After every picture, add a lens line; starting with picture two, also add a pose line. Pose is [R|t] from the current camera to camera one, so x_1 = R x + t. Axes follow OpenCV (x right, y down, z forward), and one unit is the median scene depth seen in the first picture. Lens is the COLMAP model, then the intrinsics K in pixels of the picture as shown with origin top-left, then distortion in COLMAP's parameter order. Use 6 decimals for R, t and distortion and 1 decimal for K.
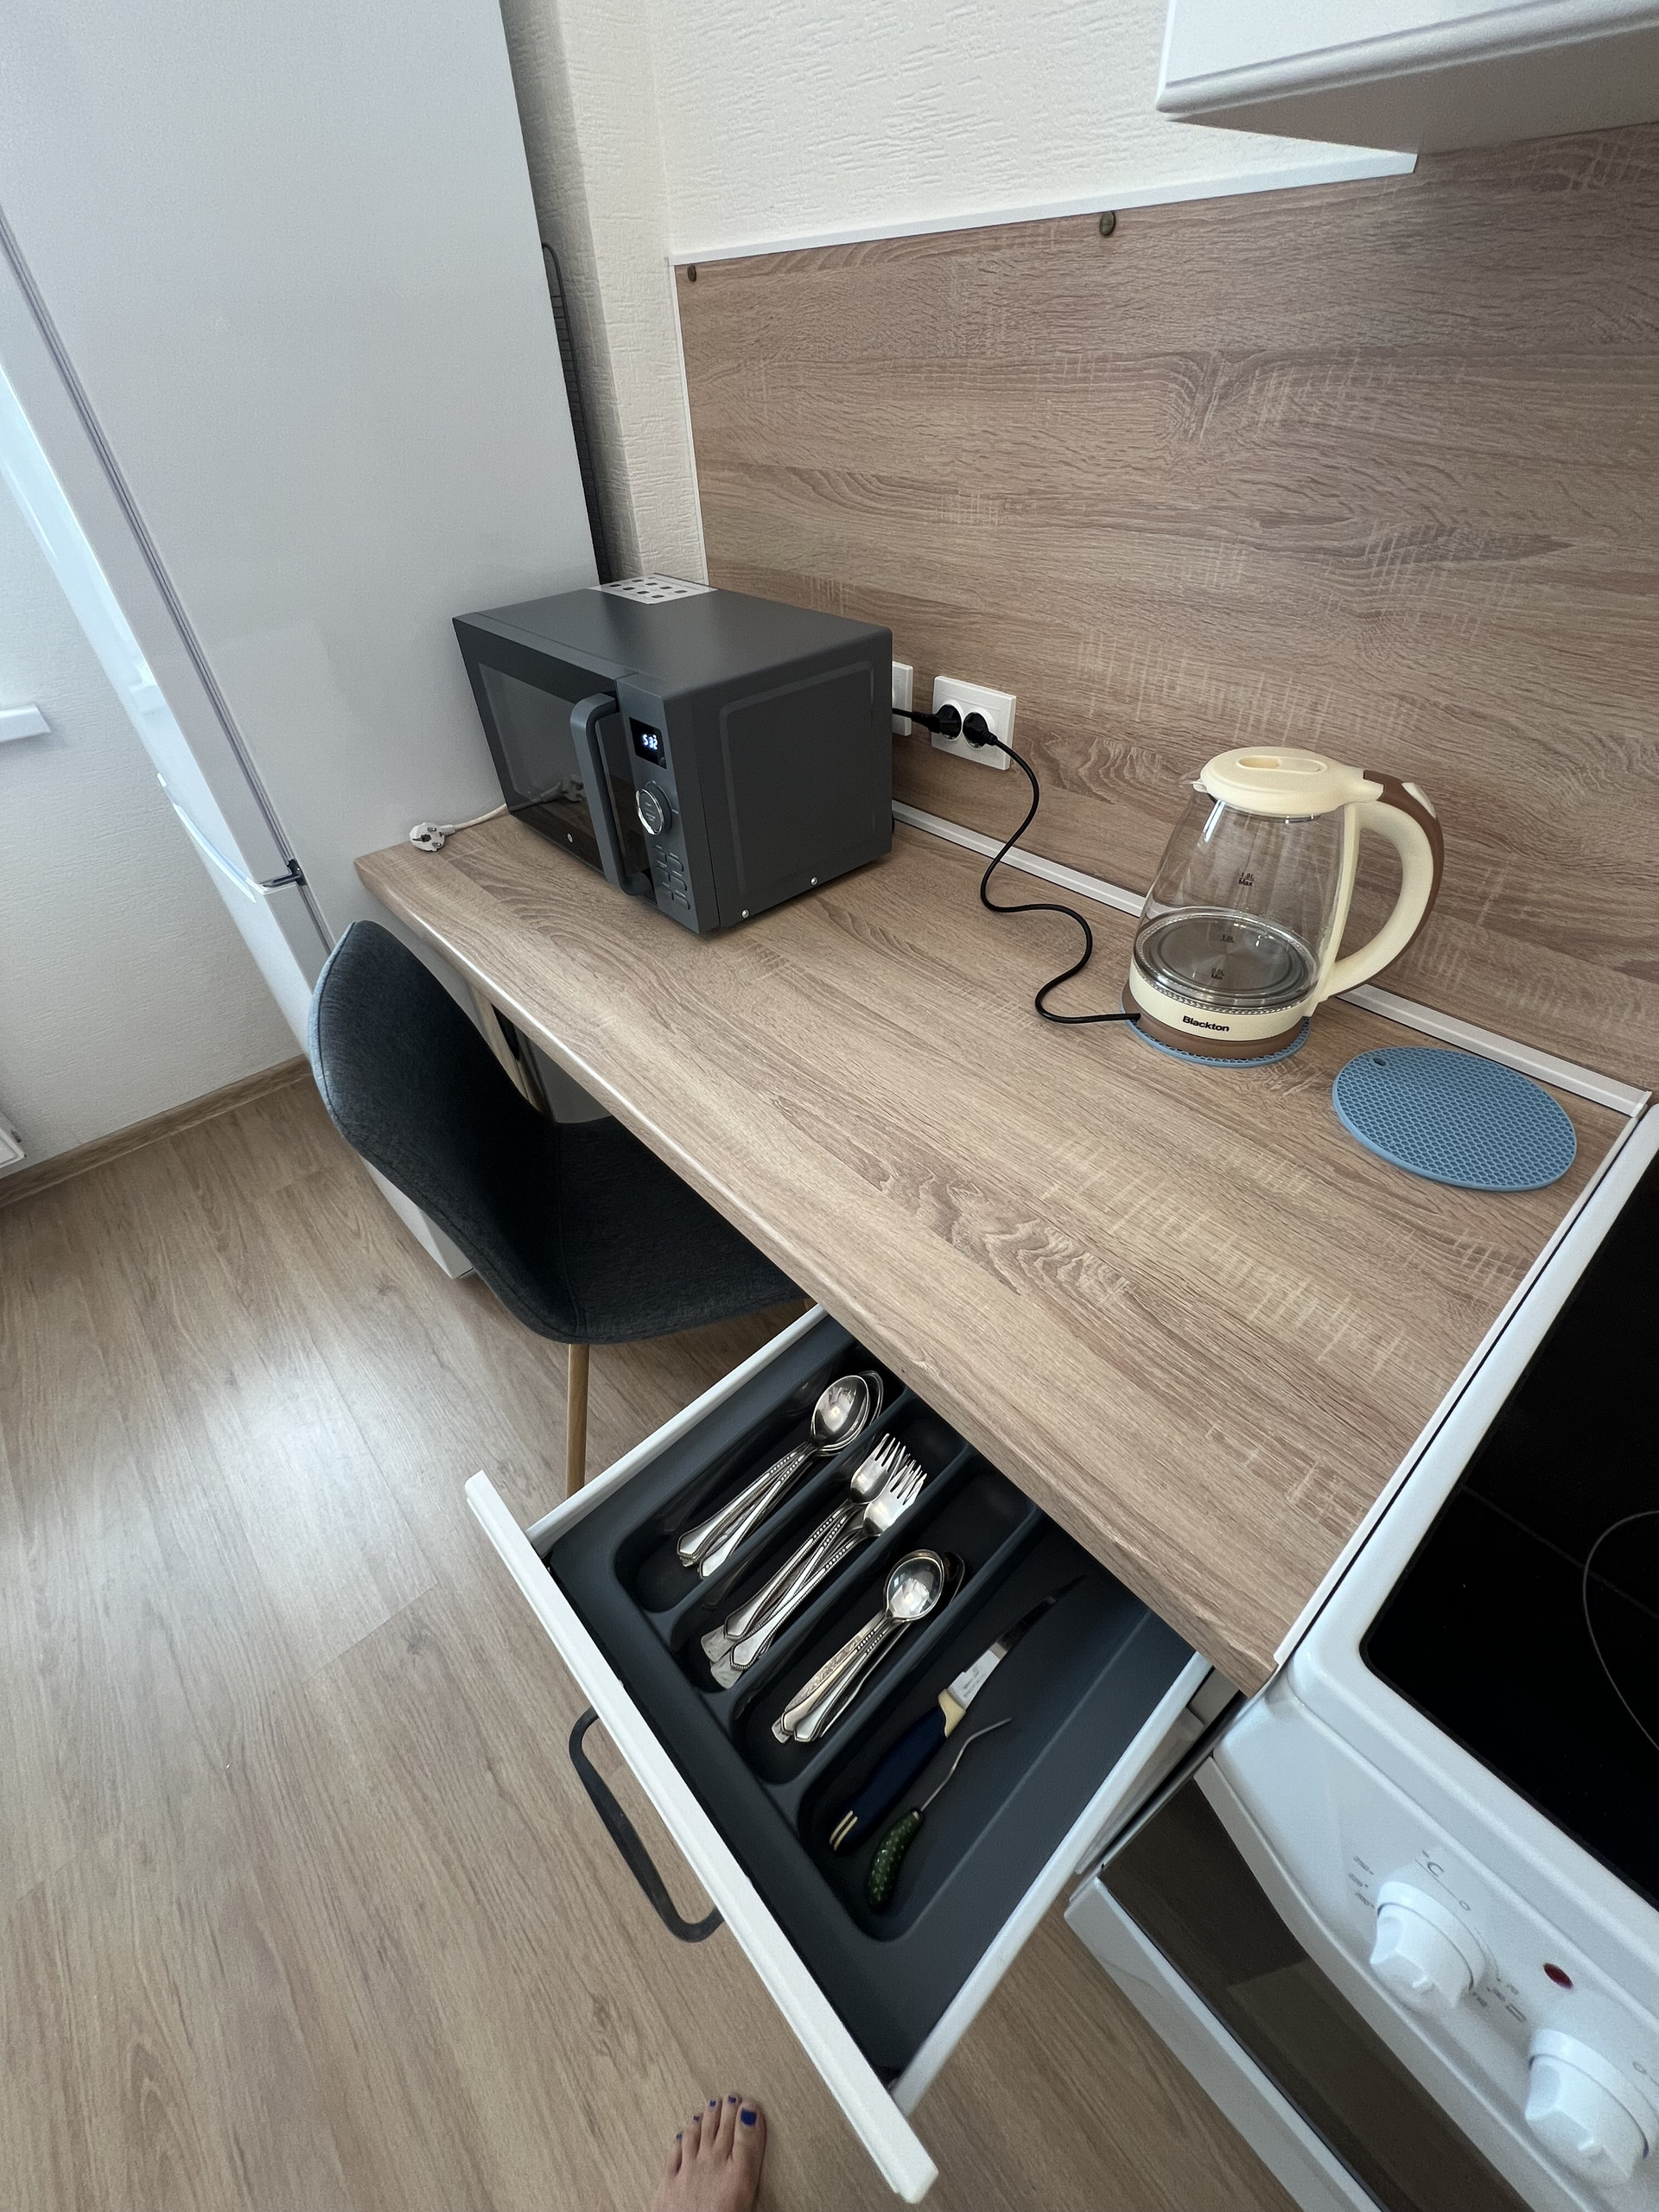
lens RADIAL K [[886.9, 0, 830.8], [0, 886.9, 1104.9], [0, 0, 1]] dist [0.000752, 0.000477]
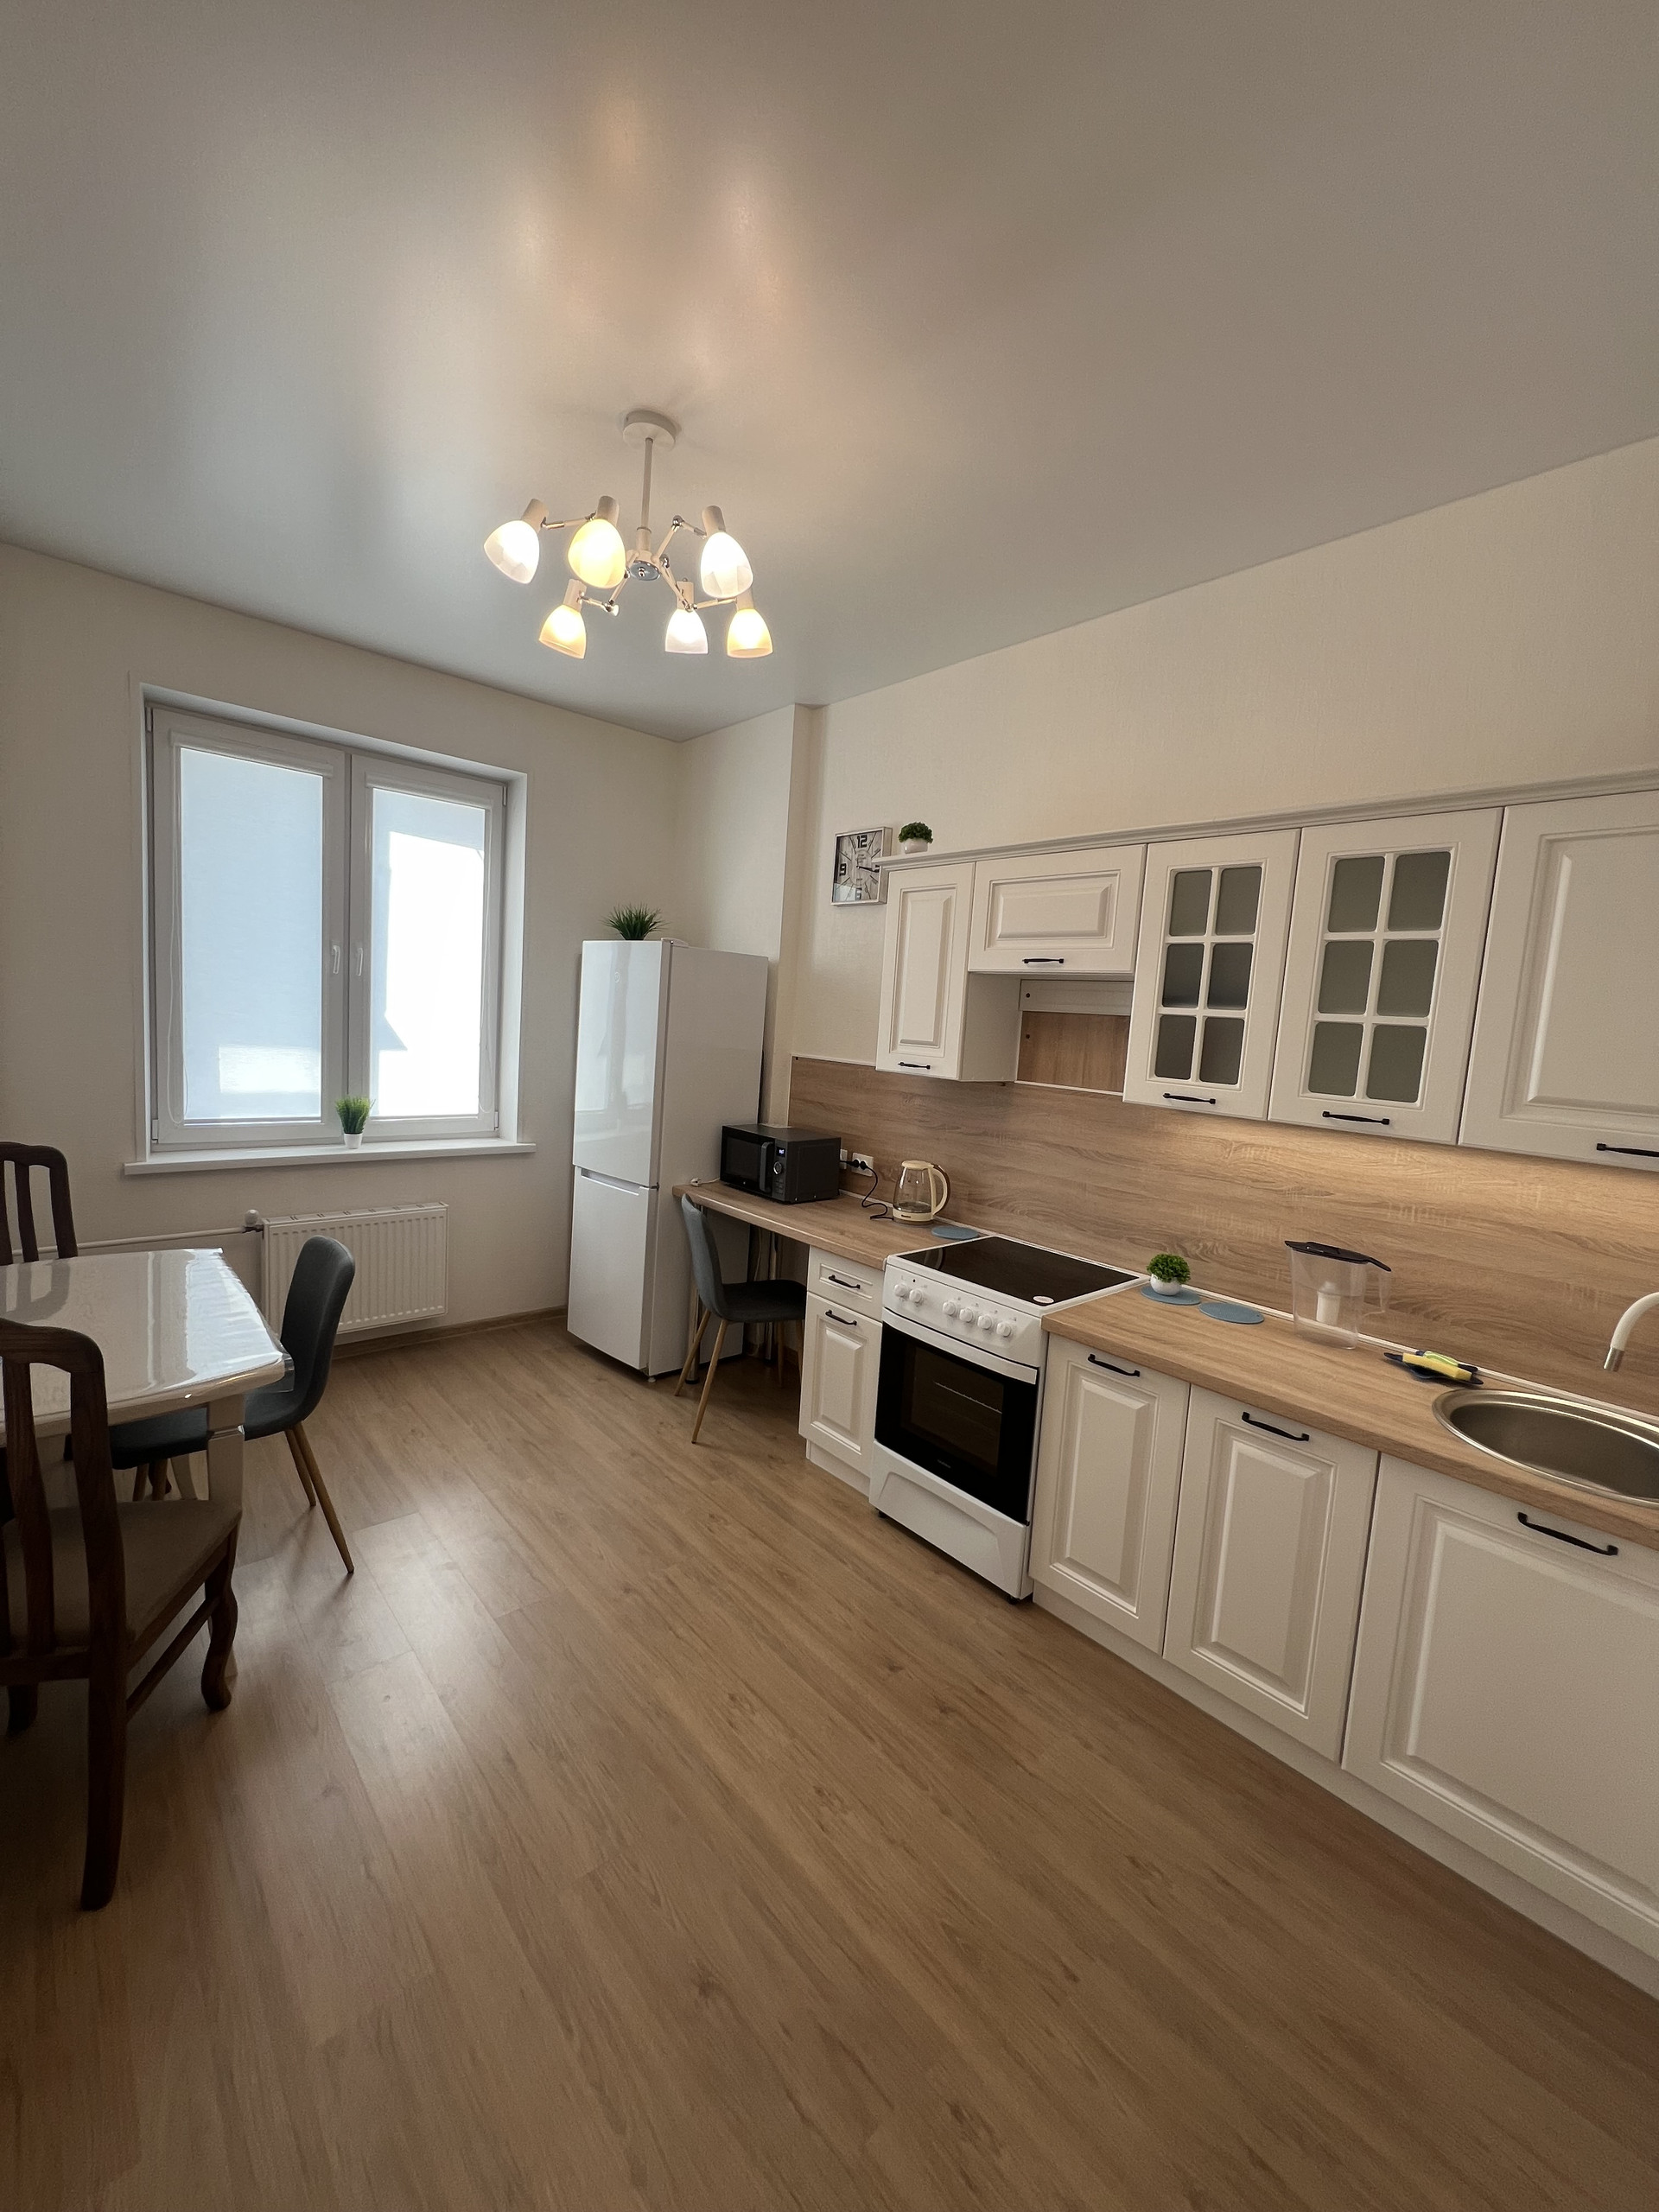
lens RADIAL K [[883.9, 0, 827.7], [0, 883.9, 1105.7], [0, 0, 1]] dist [-0.000996, -0.000079]
pose [[0.994880, 0.100842, 0.006645, -0.033135], [-0.078268, 0.810428, -0.580587, 1.692512], [-0.063933, 0.577094, 0.814171, -2.359661]]
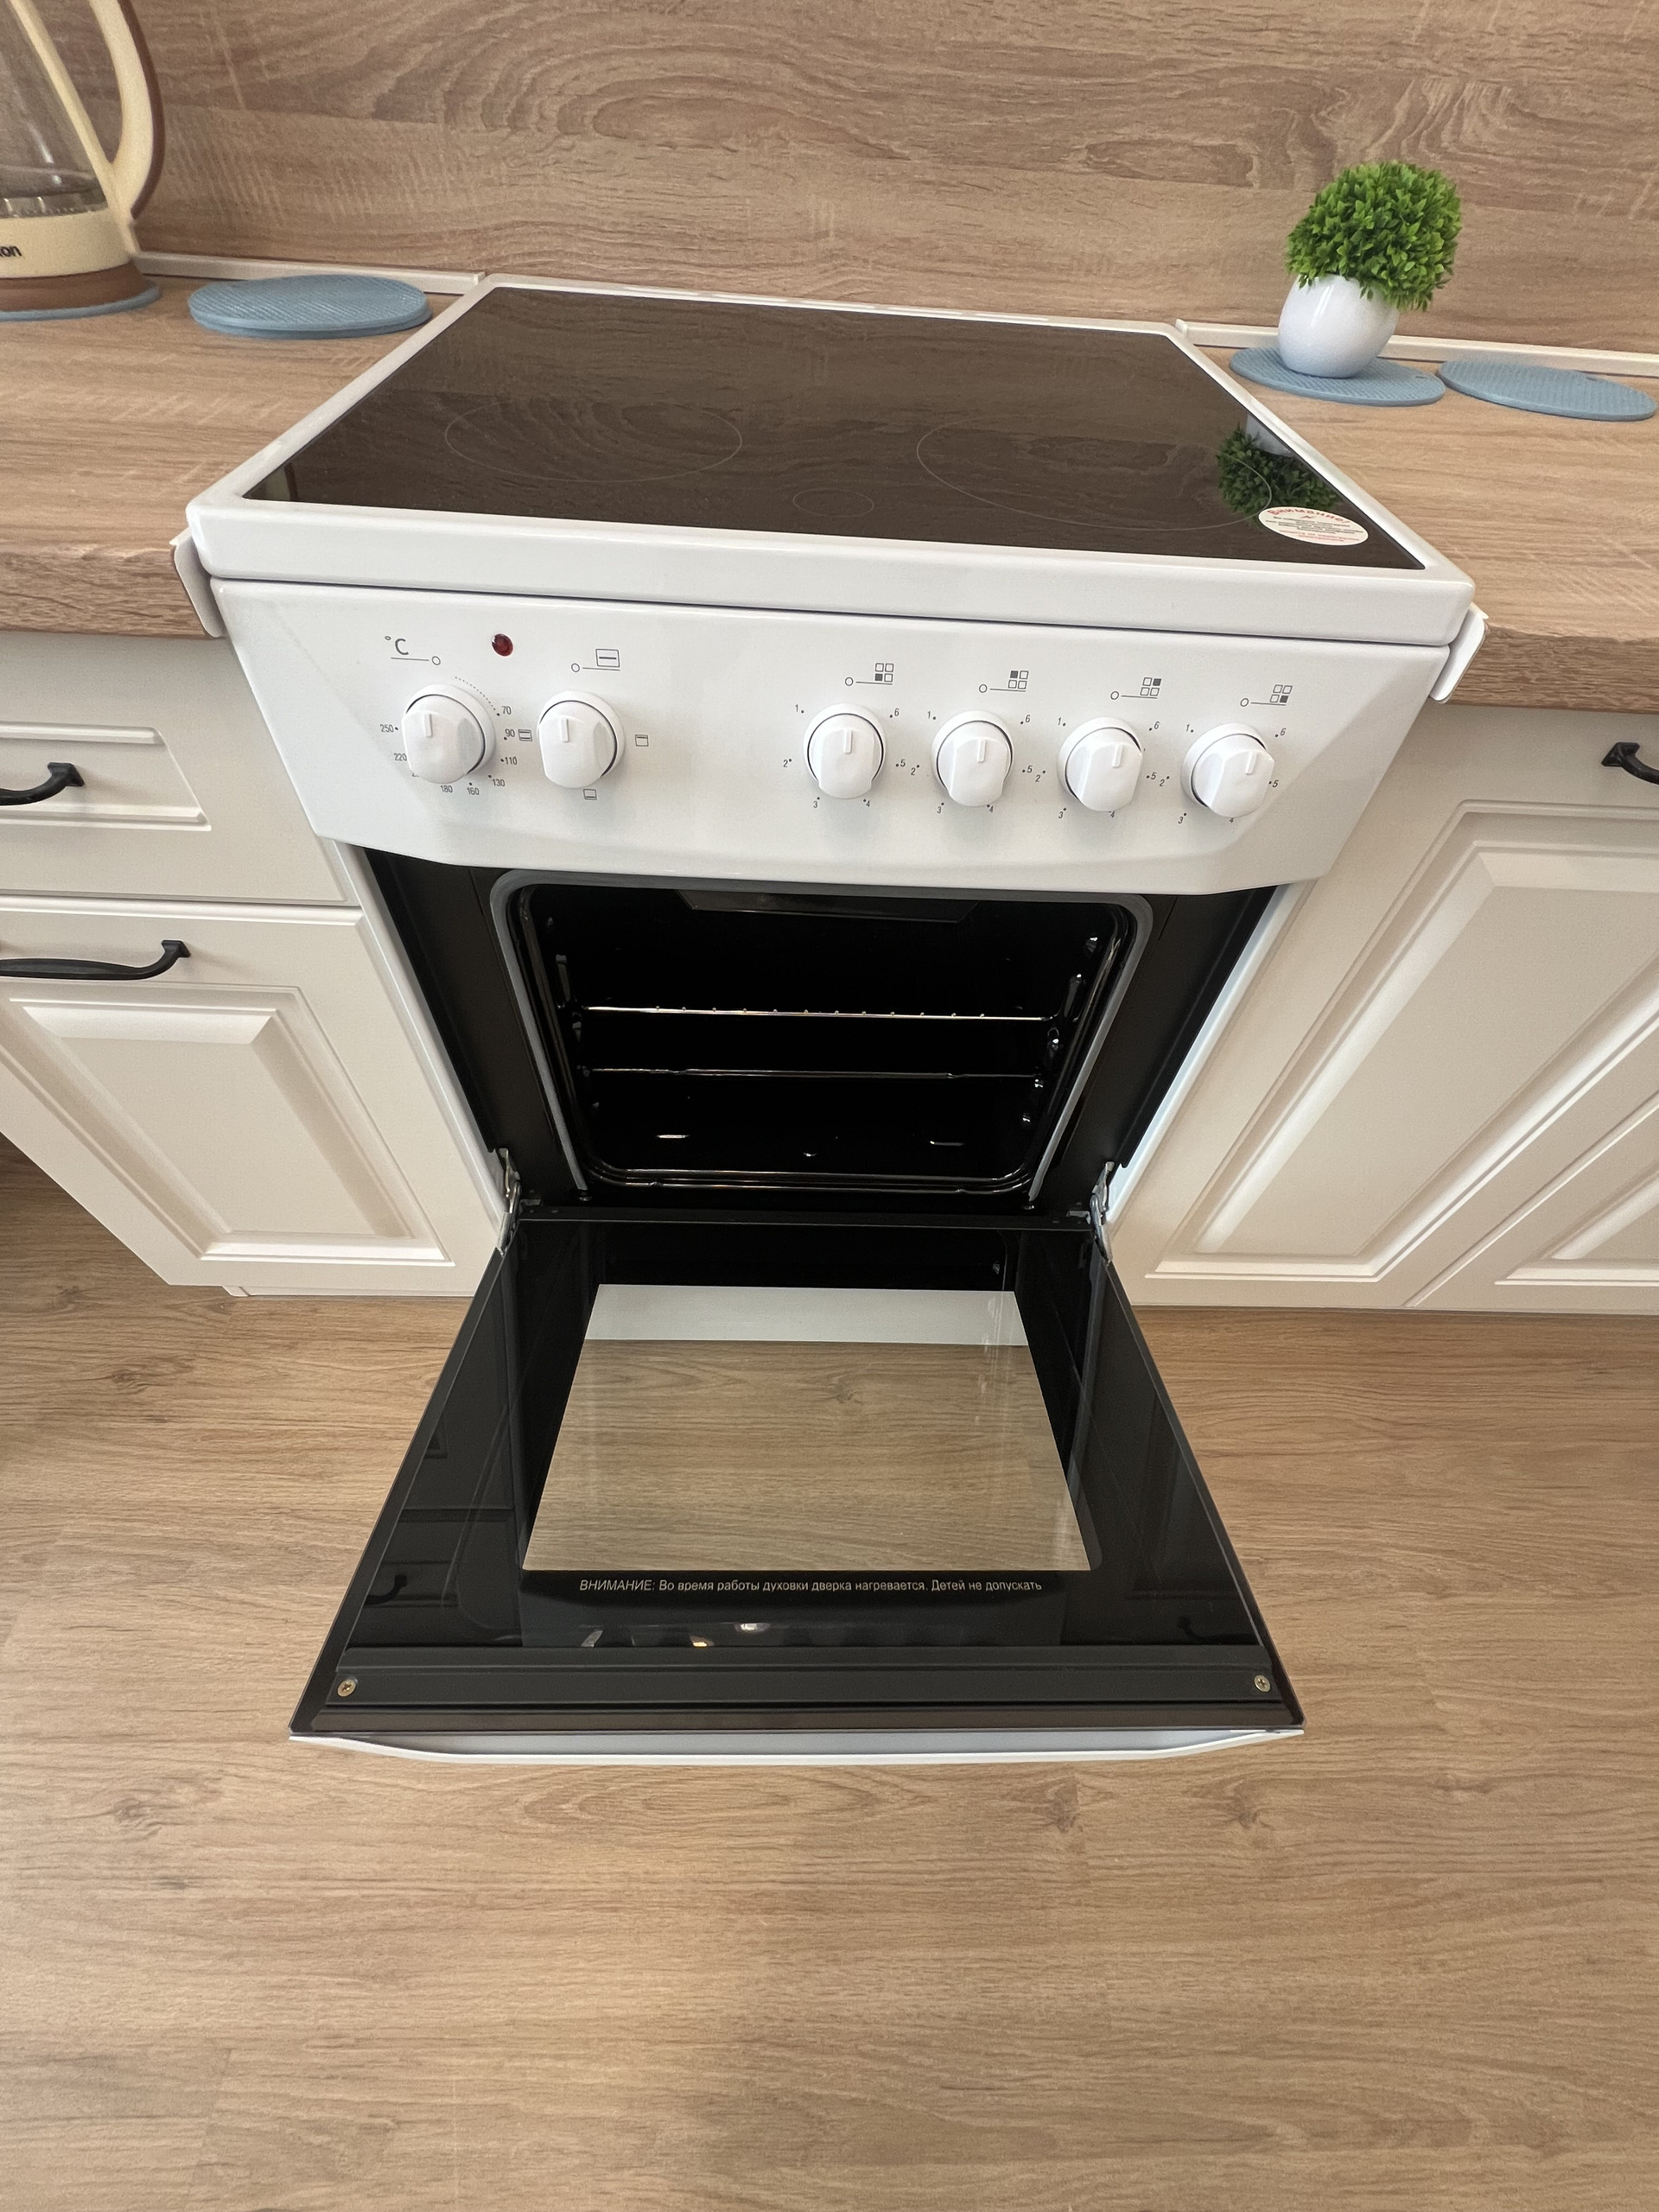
lens RADIAL K [[886.9, 0, 834.5], [0, 886.9, 1113.5], [0, 0, 1]] dist [0.000752, 0.000477]
pose [[0.655467, -0.532769, 0.535276, 0.070868], [0.437152, 0.845609, 0.306338, 0.550435], [-0.615842, 0.033202, 0.787170, -0.053783]]
